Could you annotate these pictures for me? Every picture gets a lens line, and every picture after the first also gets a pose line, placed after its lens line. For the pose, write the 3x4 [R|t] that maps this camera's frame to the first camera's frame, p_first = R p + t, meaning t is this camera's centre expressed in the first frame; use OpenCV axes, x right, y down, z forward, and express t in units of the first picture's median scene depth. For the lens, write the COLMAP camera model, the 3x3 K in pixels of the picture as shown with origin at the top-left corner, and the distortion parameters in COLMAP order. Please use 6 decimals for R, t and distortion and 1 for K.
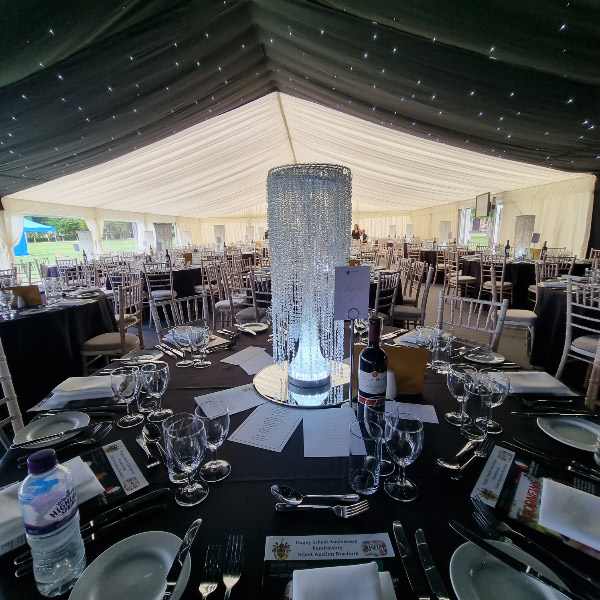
lens RADIAL K [[332.0, 0, 292.1], [0, 332.0, 297.6], [0, 0, 1]] dist [-0.003994, -0.000173]
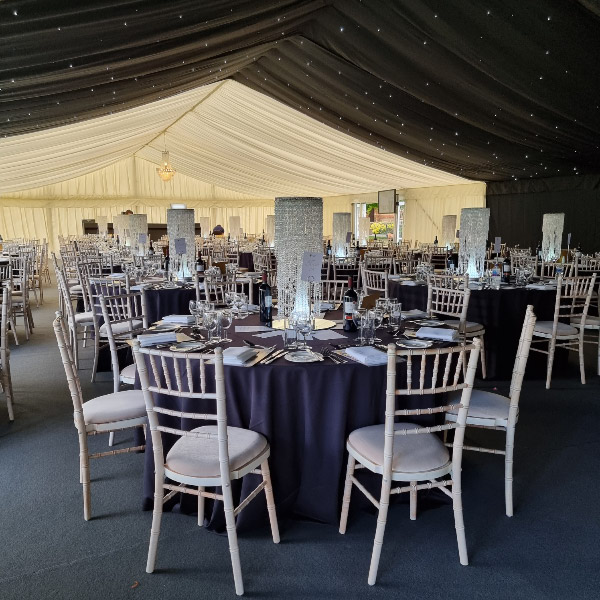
lens RADIAL K [[567.7, 0, 272.1], [0, 567.7, 301.8], [0, 0, 1]] dist [0.095430, -0.104517]
pose [[0.900440, -0.038180, 0.433302, -0.760430], [0.064425, 0.996860, -0.046045, 0.116215], [-0.430183, 0.069376, 0.900072, -0.559599]]
